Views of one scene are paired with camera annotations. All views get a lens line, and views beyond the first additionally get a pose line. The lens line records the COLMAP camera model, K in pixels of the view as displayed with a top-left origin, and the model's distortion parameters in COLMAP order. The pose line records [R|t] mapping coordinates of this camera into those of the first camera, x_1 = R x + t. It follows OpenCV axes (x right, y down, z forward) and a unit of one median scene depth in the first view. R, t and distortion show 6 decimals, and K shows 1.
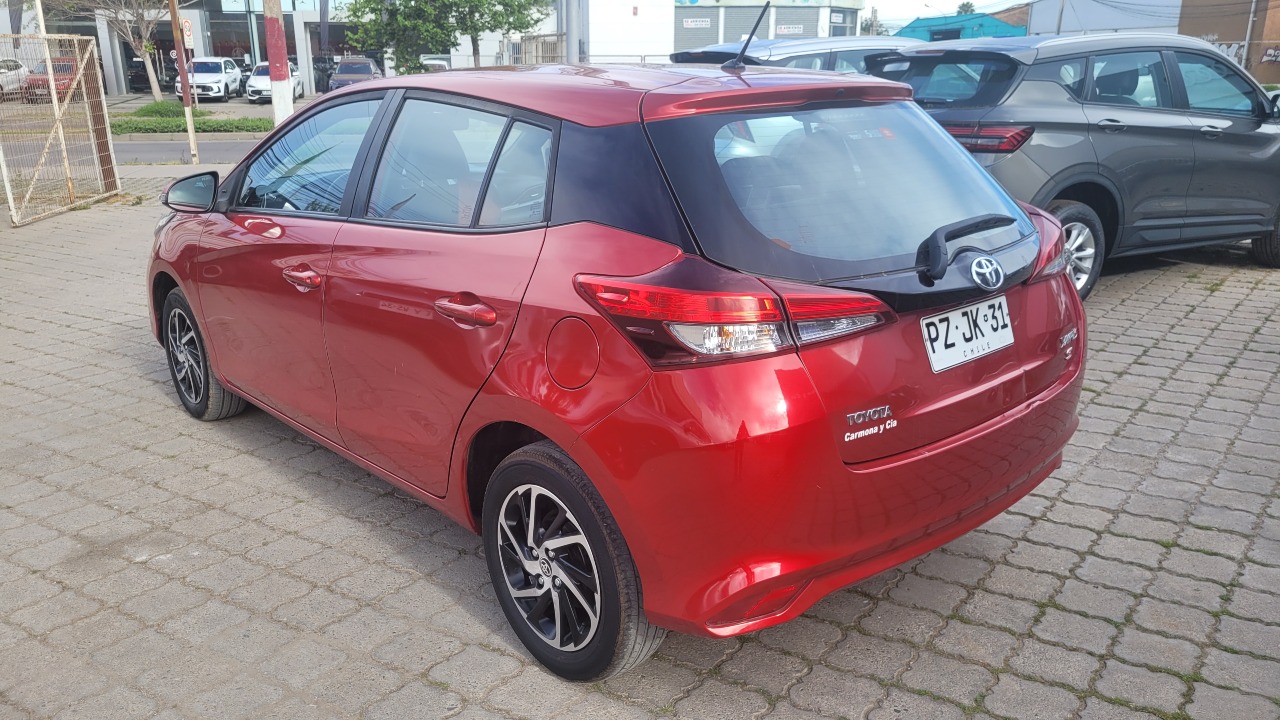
lens RADIAL K [[971.7, 0, 634.3], [0, 971.7, 394.9], [0, 0, 1]] dist [0.051696, -0.053090]
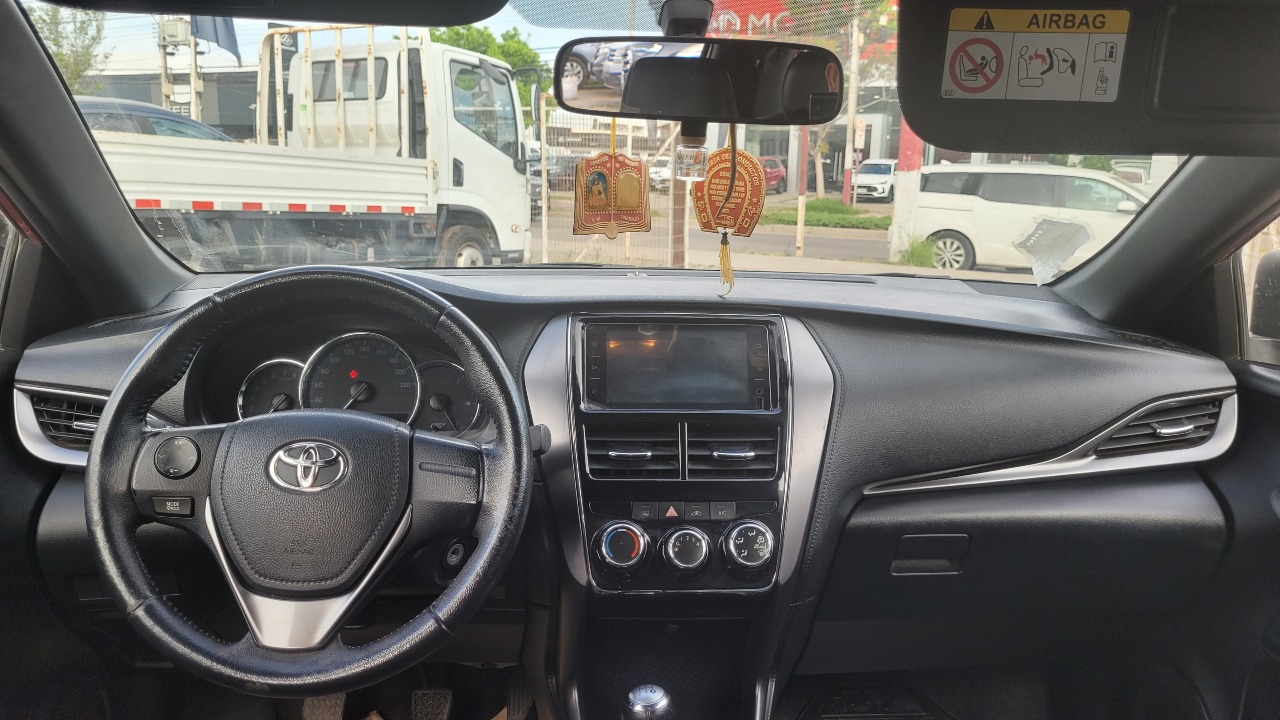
lens RADIAL K [[971.7, 0, 626.1], [0, 971.7, 380.9], [0, 0, 1]] dist [0.051696, -0.053090]
pose [[0.787533, 0.157145, -0.595901, -0.012130], [-0.226478, 0.973080, -0.042699, -0.034282], [0.573149, 0.168586, 0.801922, 0.141861]]
